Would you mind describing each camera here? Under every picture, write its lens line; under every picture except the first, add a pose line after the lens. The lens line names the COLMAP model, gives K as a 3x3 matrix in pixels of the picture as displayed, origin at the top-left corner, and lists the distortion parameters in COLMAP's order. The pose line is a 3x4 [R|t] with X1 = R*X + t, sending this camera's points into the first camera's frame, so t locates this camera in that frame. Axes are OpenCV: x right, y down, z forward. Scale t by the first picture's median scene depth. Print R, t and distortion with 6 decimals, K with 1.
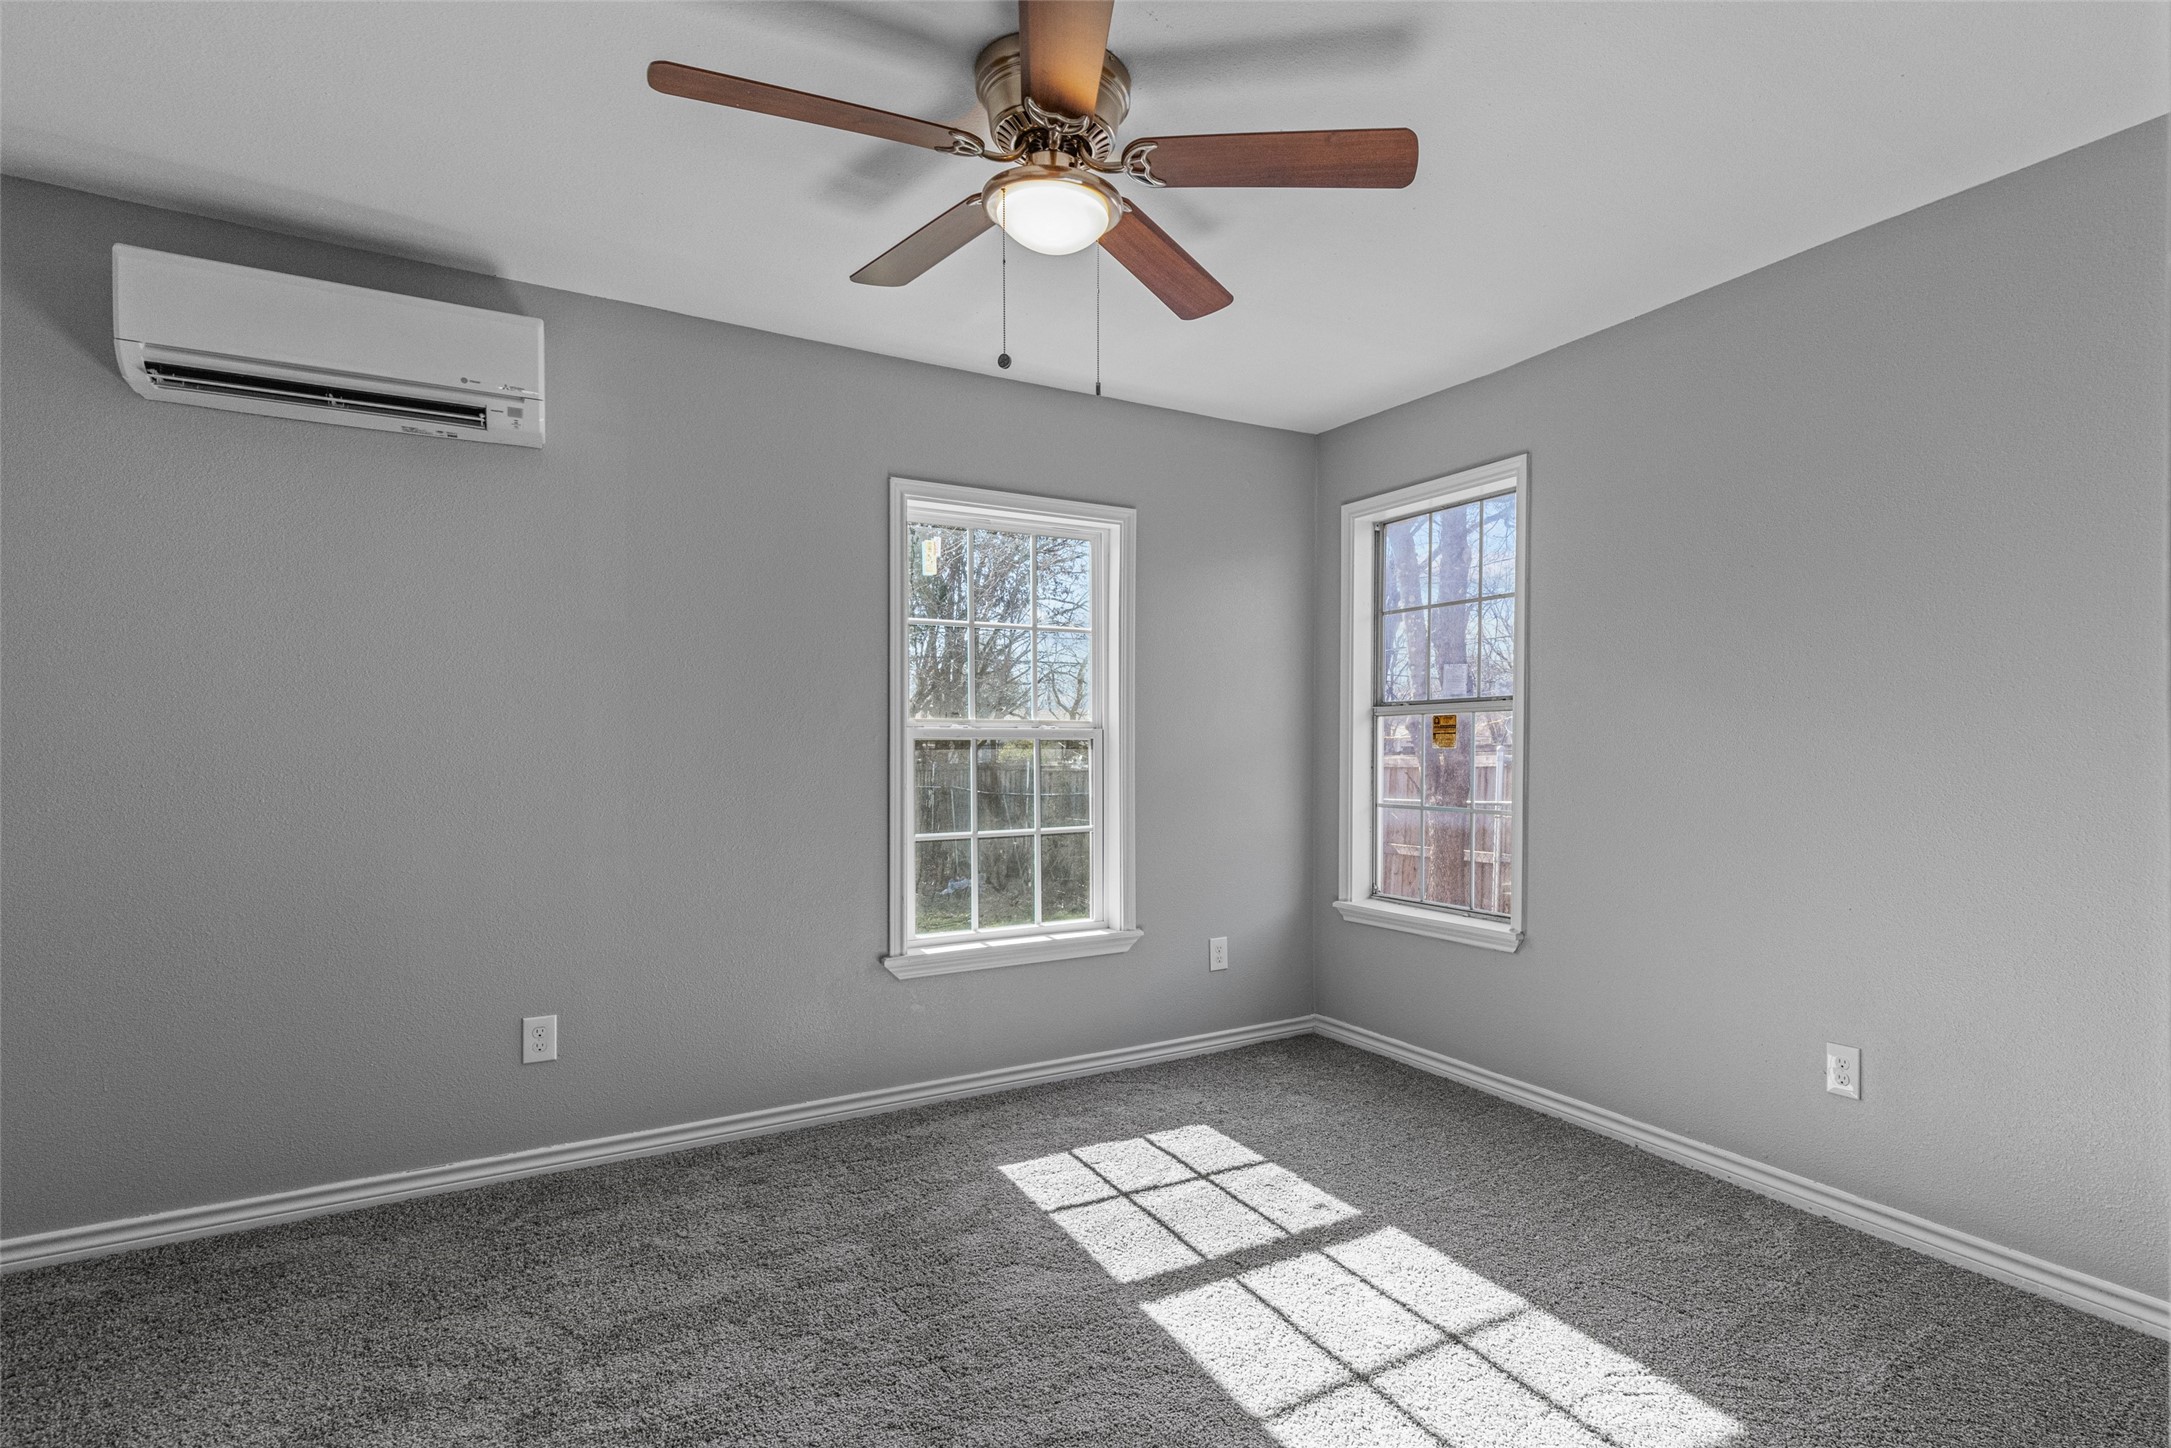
lens RADIAL K [[981.3, 0, 1104.0], [0, 981.3, 728.2], [0, 0, 1]] dist [0.010329, -0.000634]
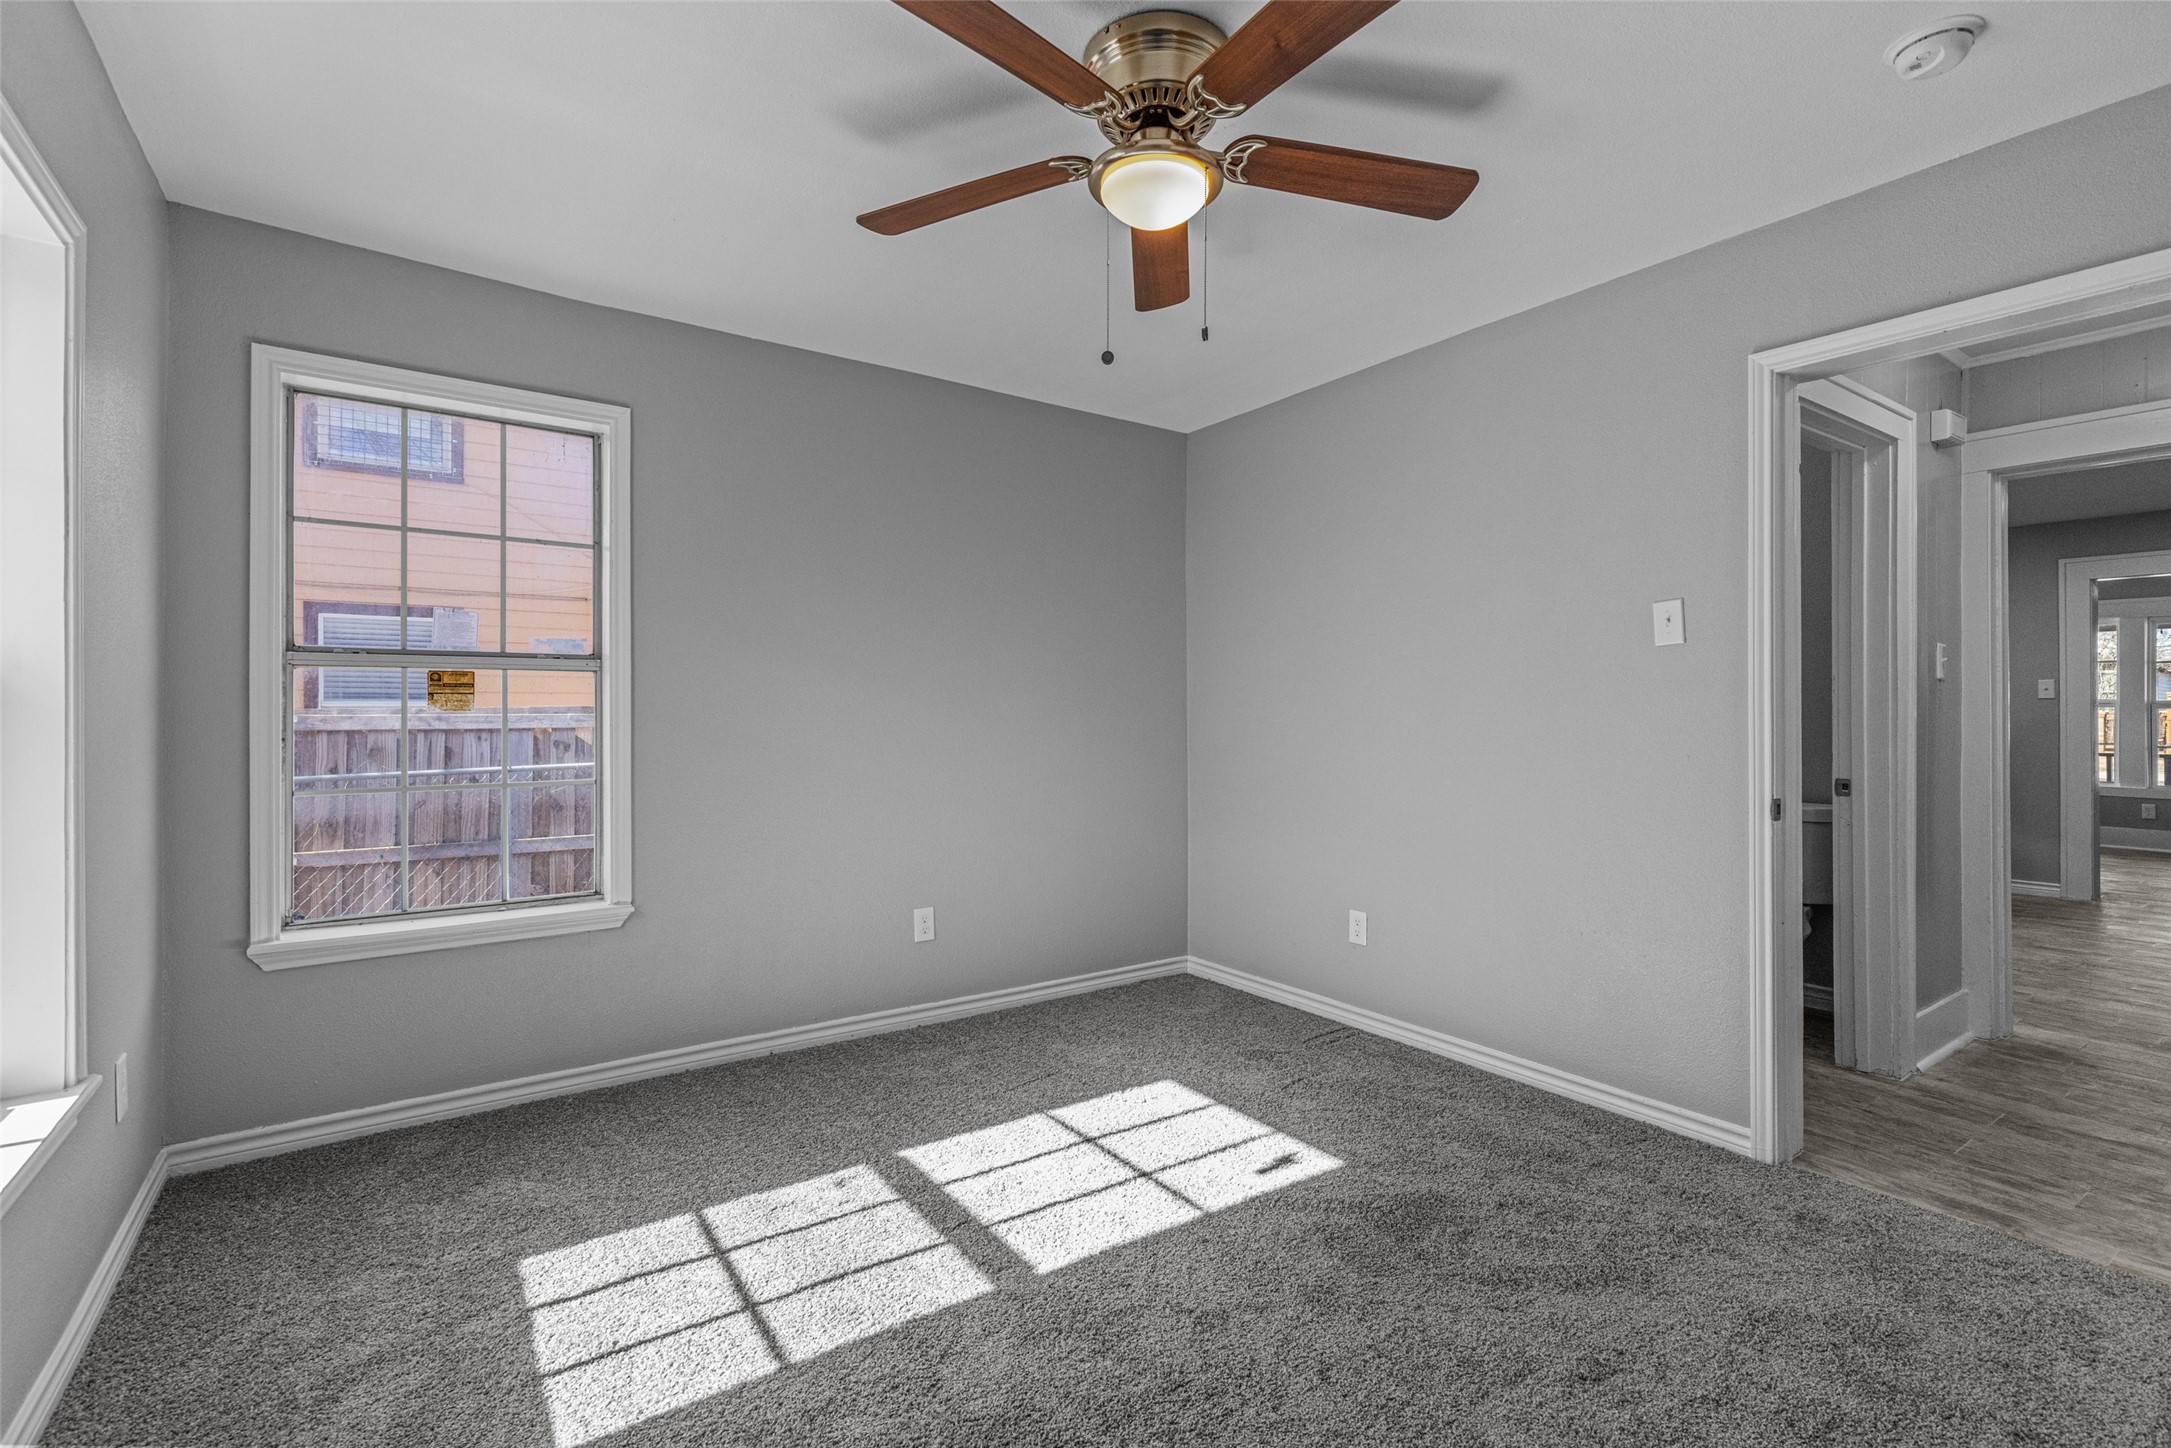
lens RADIAL K [[981.3, 0, 1104.0], [0, 981.3, 728.2], [0, 0, 1]] dist [0.010329, -0.000634]
pose [[-0.062747, -0.009109, 0.997988, -0.746855], [-0.018834, 0.999791, 0.007941, 0.026197], [-0.997852, -0.018298, -0.062905, 0.802765]]
